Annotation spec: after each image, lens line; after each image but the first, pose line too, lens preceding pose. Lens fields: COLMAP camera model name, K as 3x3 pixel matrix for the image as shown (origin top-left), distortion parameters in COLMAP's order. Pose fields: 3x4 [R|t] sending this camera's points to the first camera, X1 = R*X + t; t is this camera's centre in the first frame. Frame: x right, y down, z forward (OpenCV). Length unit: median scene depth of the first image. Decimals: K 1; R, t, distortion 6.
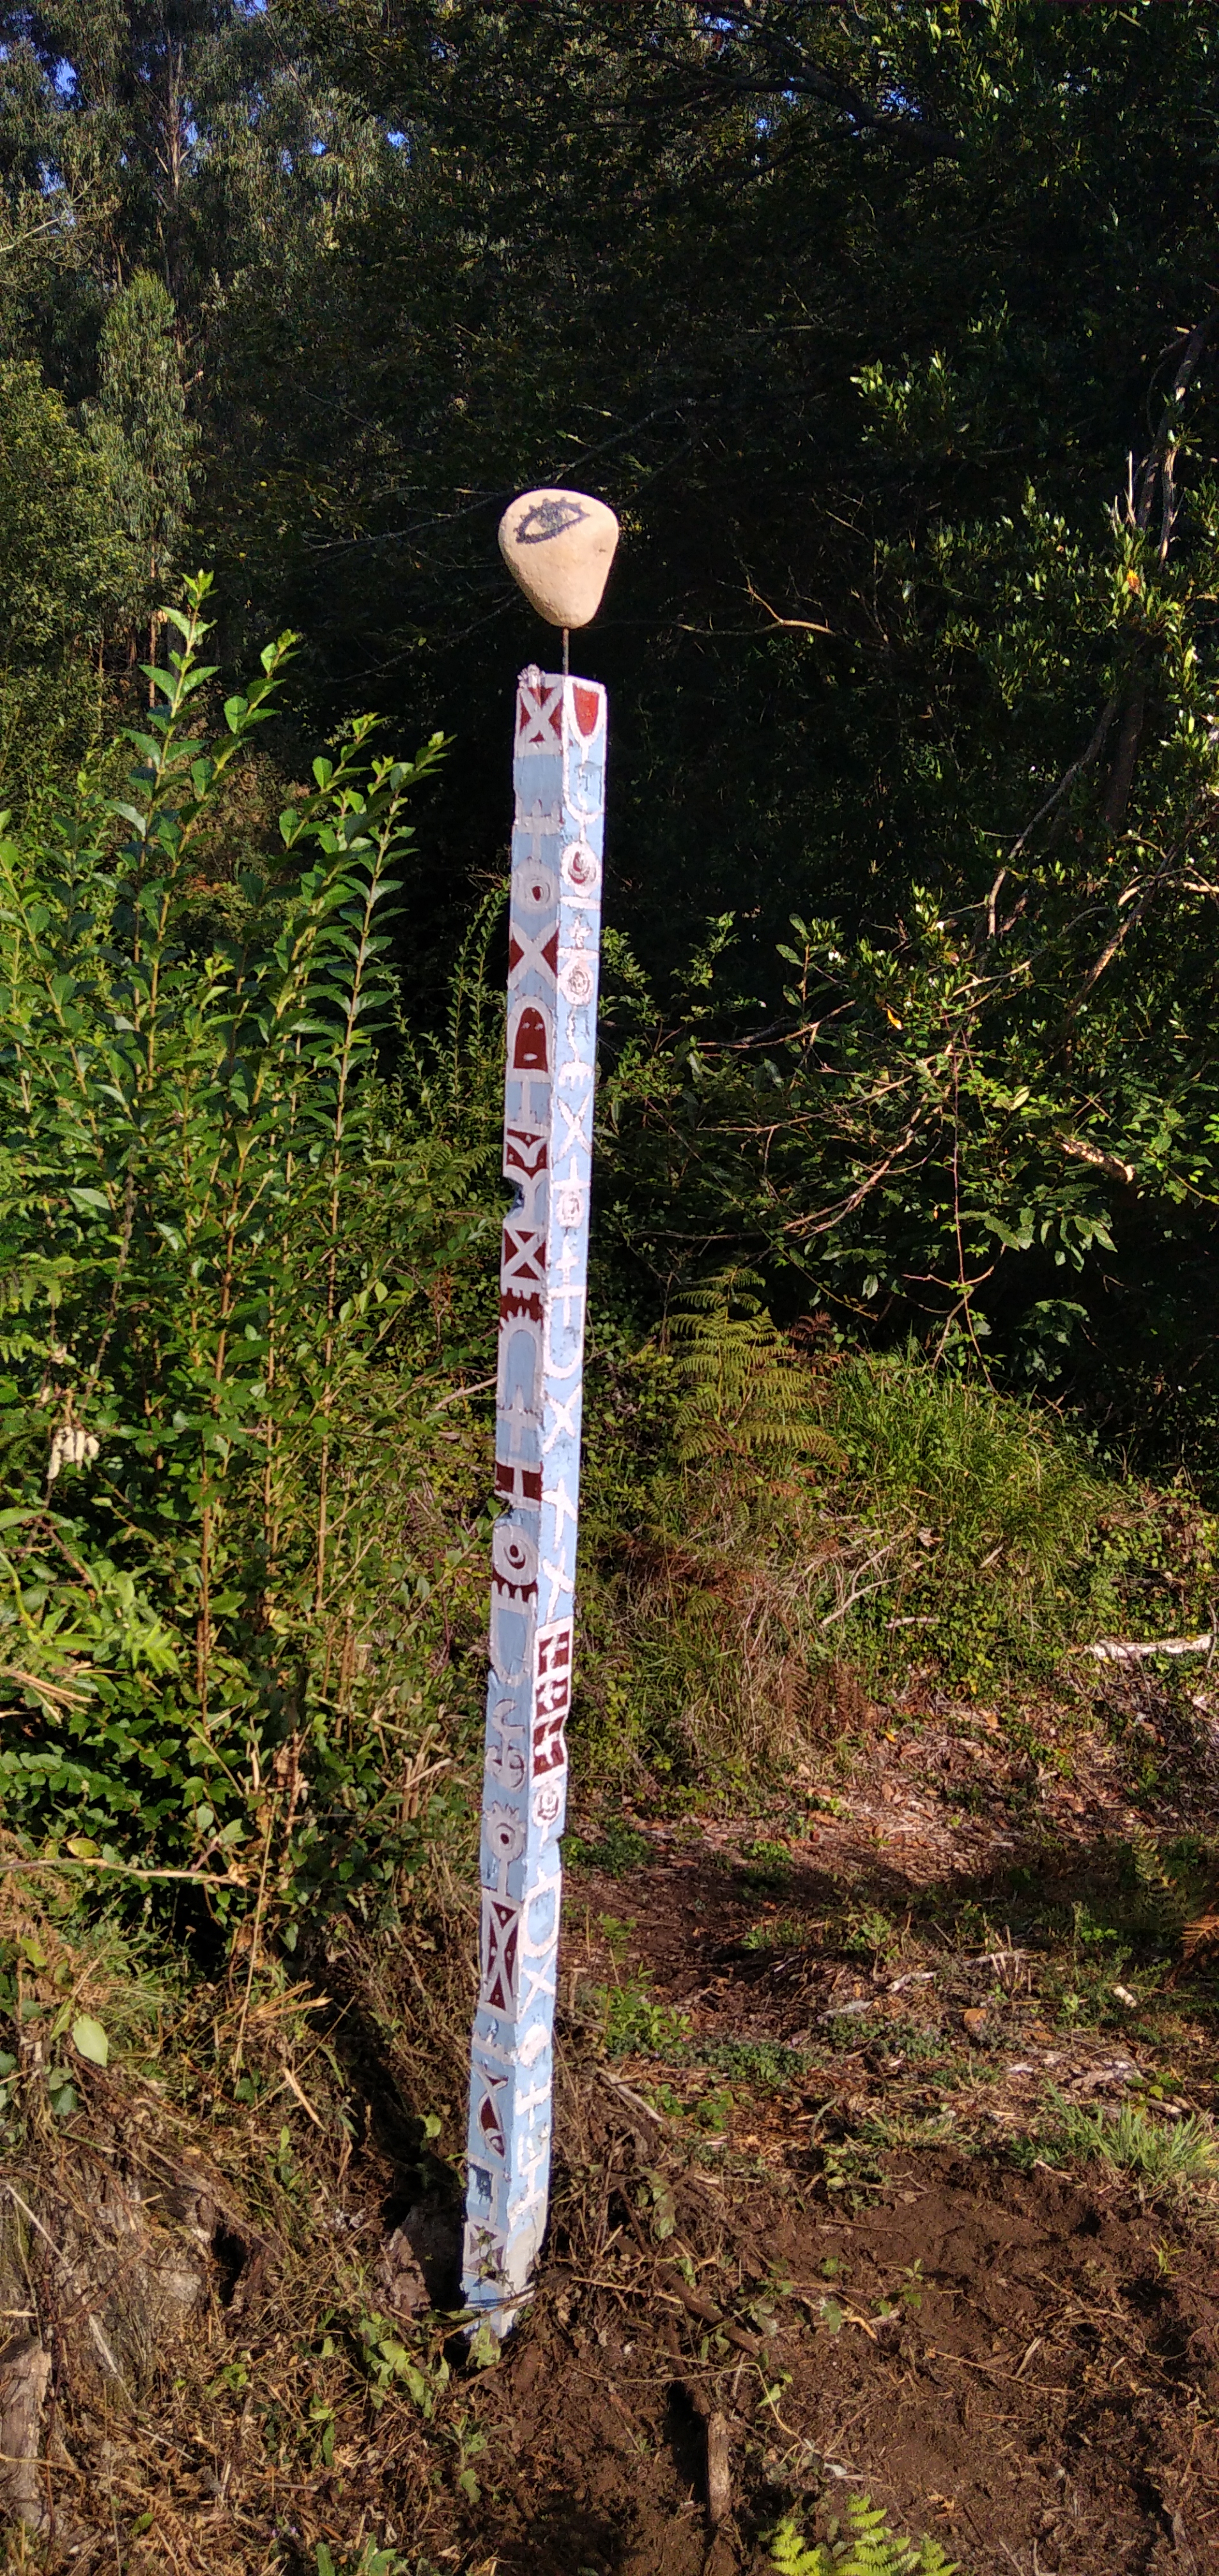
lens RADIAL K [[2100.2, 0, 610.6], [0, 2100.2, 1284.1], [0, 0, 1]] dist [0.089820, -0.101044]
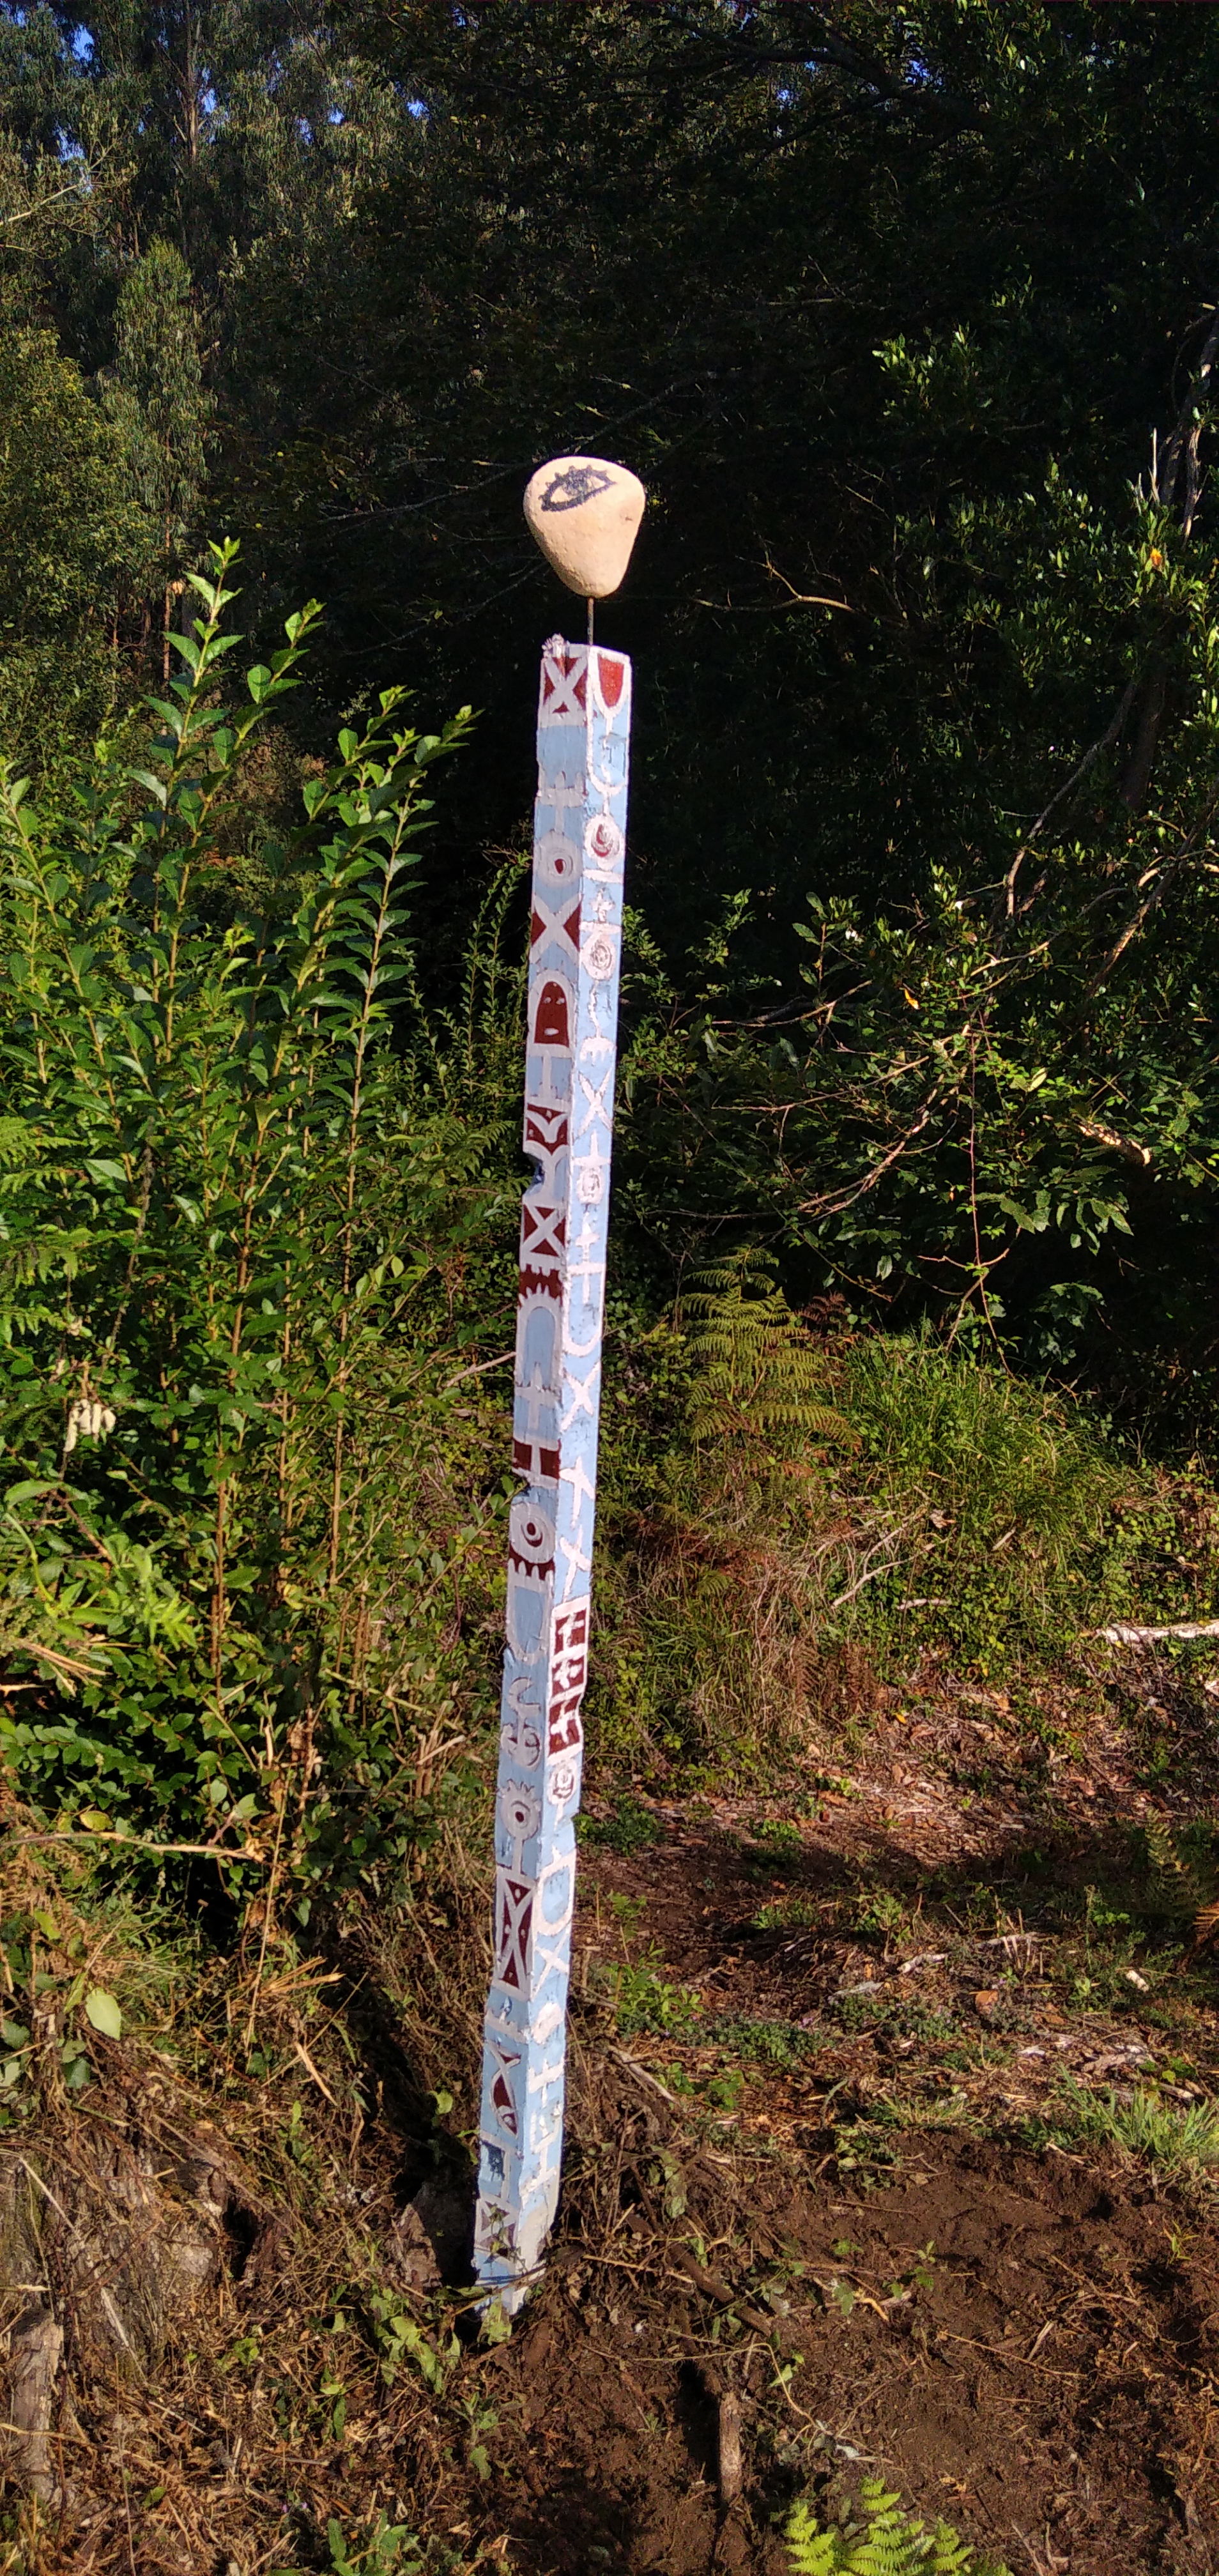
lens RADIAL K [[2101.2, 0, 612.7], [0, 2101.2, 1289.6], [0, 0, 1]] dist [0.093551, -0.108479]
pose [[0.999942, 0.010001, -0.004113, -0.003706], [-0.009948, 0.999870, 0.012722, 0.000614], [0.004240, -0.012681, 0.999911, 0.005467]]
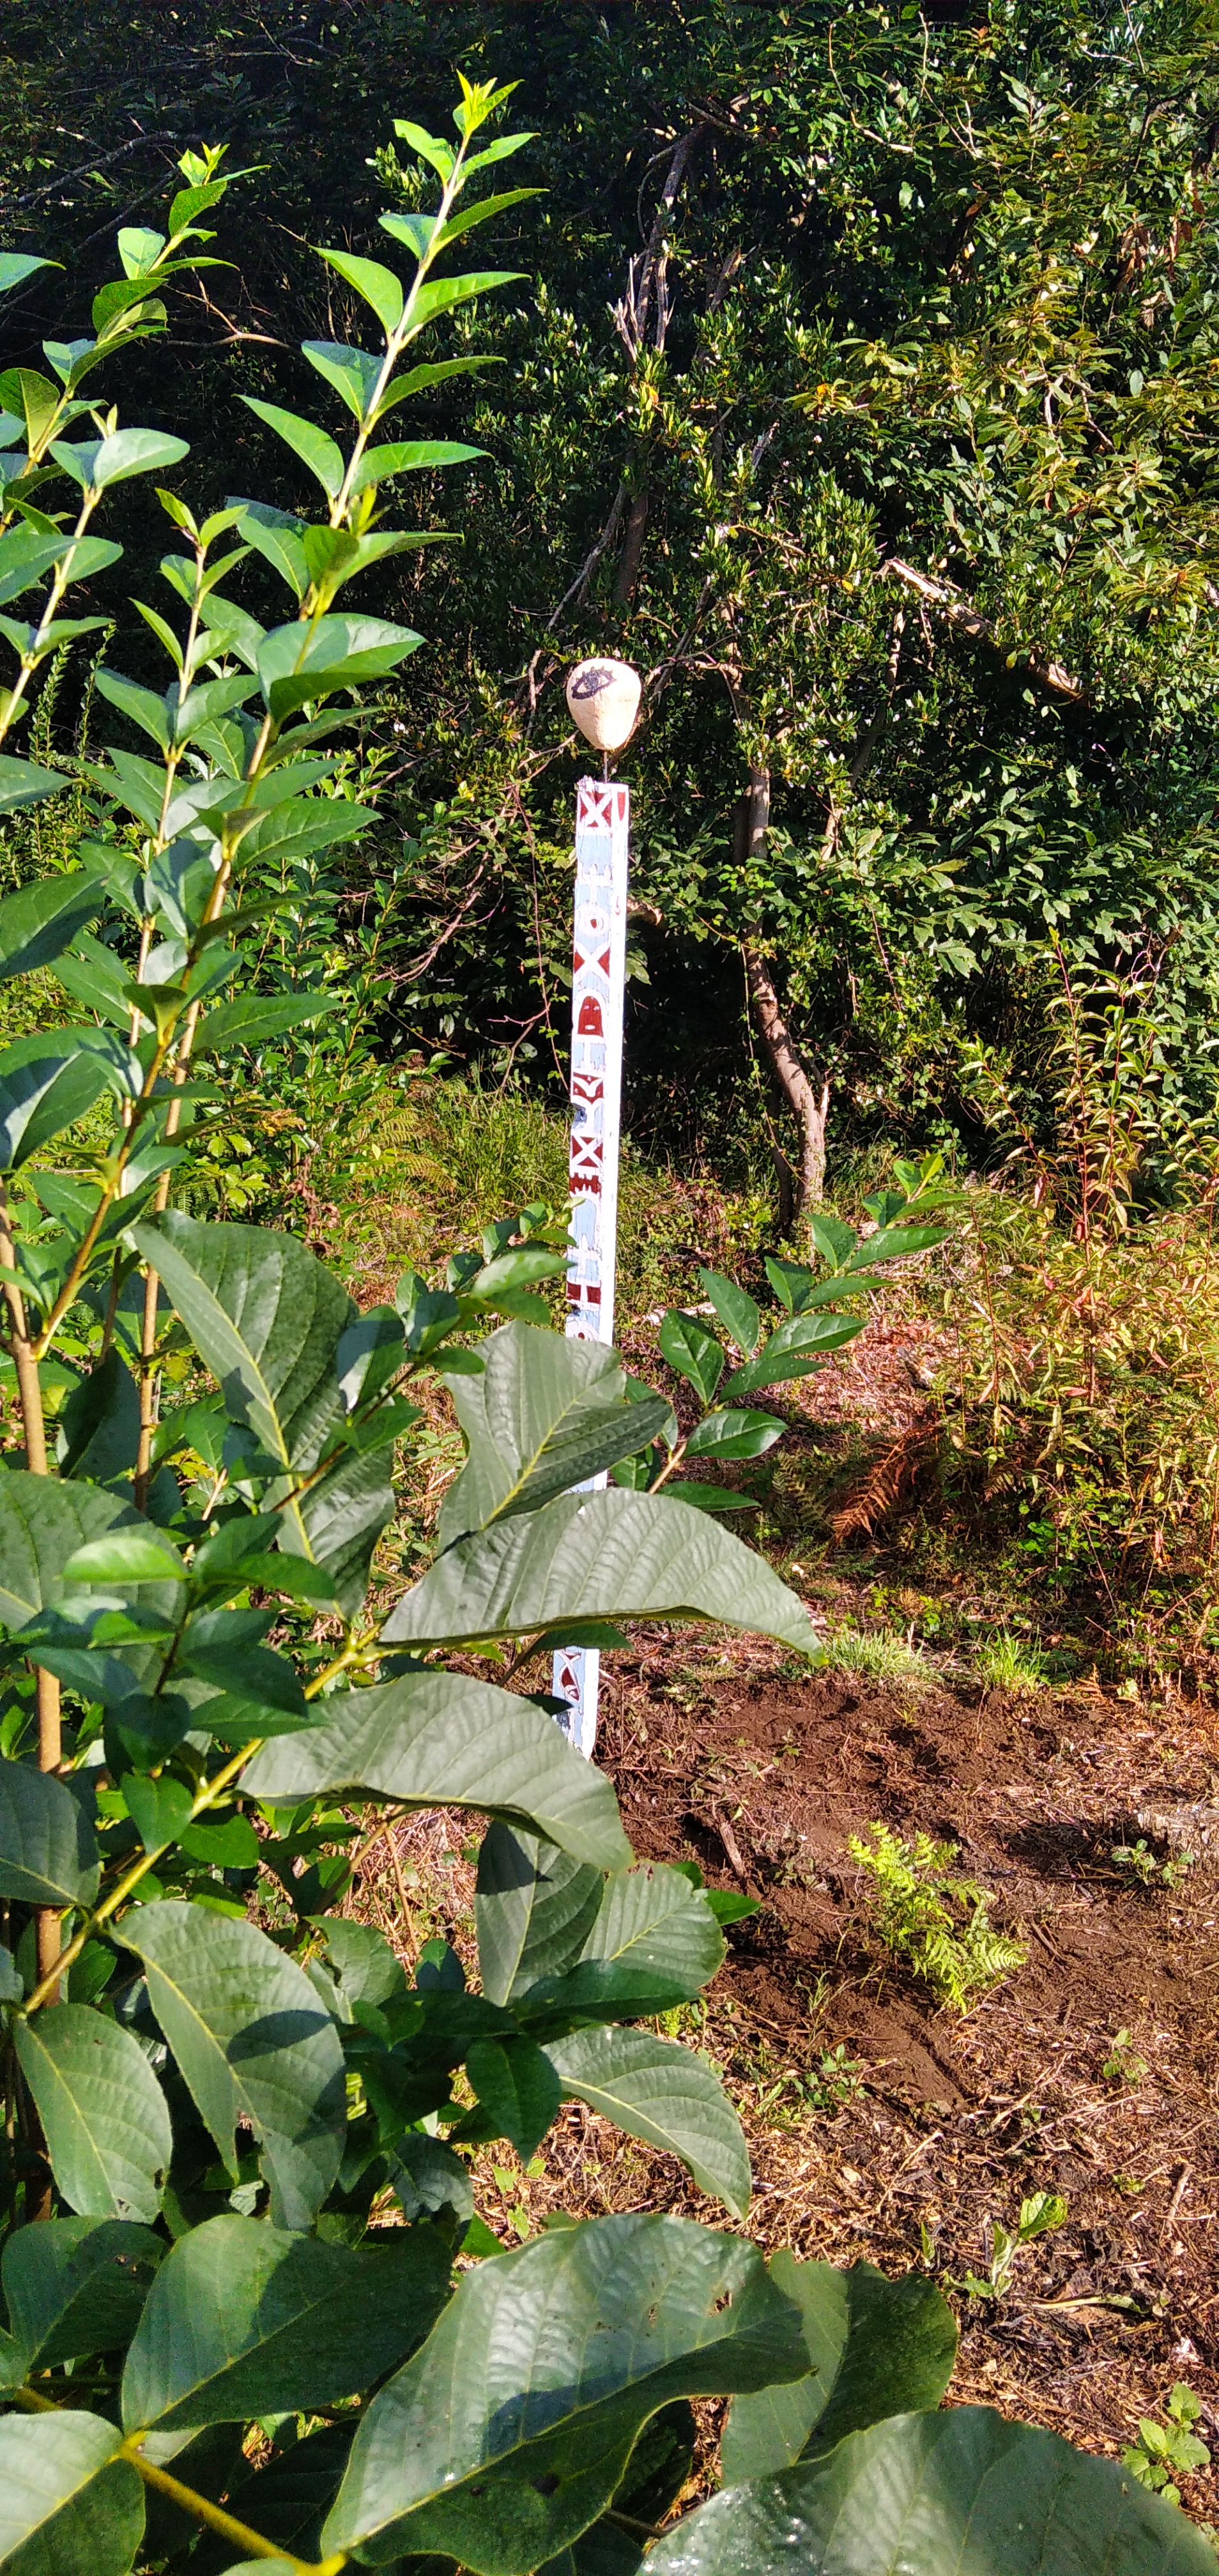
lens RADIAL K [[2100.2, 0, 610.6], [0, 2100.2, 1284.1], [0, 0, 1]] dist [0.089820, -0.101044]
pose [[0.956927, -0.090875, 0.275739, -0.422044], [0.045939, 0.985180, 0.165258, -0.158702], [-0.286670, -0.145473, 0.946920, -0.459284]]
